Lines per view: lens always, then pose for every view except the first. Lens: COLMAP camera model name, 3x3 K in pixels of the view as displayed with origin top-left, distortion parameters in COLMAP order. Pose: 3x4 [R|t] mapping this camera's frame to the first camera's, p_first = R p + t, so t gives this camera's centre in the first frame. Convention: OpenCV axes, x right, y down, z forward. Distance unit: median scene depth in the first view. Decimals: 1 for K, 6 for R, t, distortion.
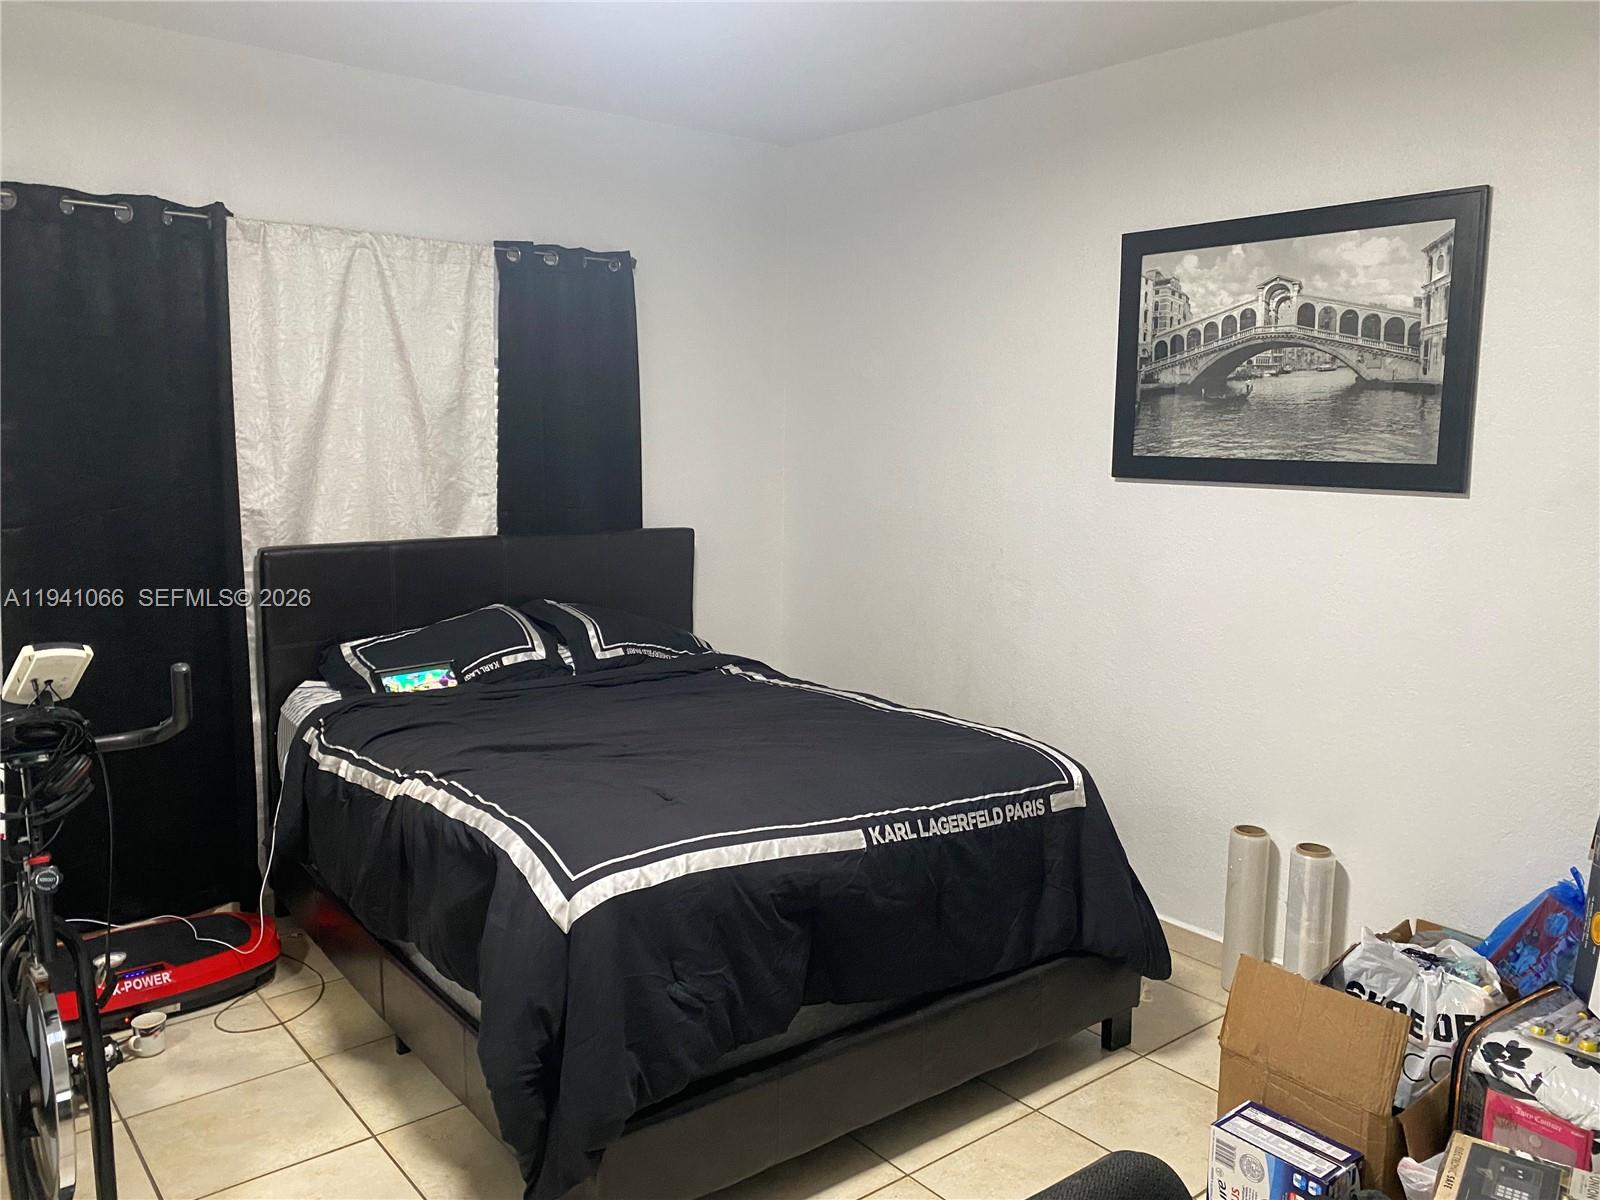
lens RADIAL K [[1203.4, 0, 805.2], [0, 1203.4, 586.3], [0, 0, 1]] dist [0.023143, -0.032609]
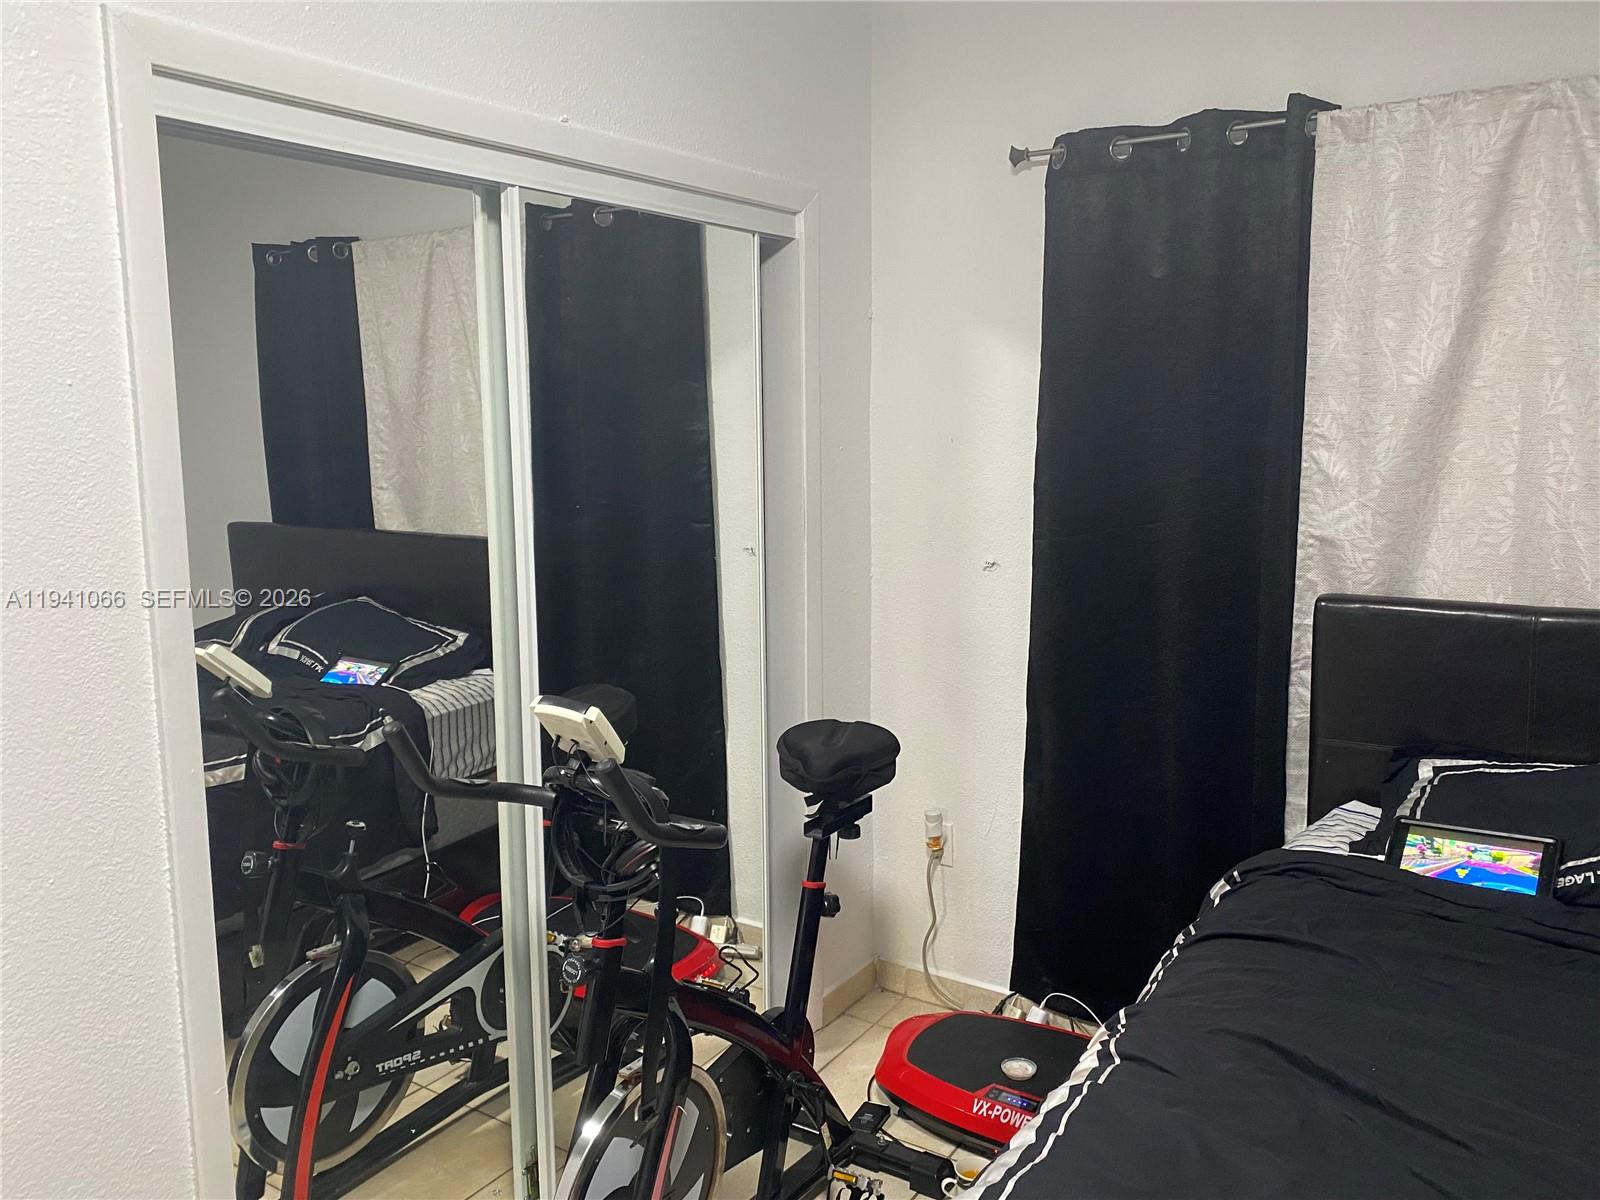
lens RADIAL K [[1203.4, 0, 803.4], [0, 1203.4, 589.7], [0, 0, 1]] dist [0.023143, -0.032609]
pose [[0.315222, 0.117929, -0.941662, 0.123974], [-0.108192, 0.990246, 0.087796, -0.074853], [0.942831, 0.074205, 0.324906, 0.595167]]
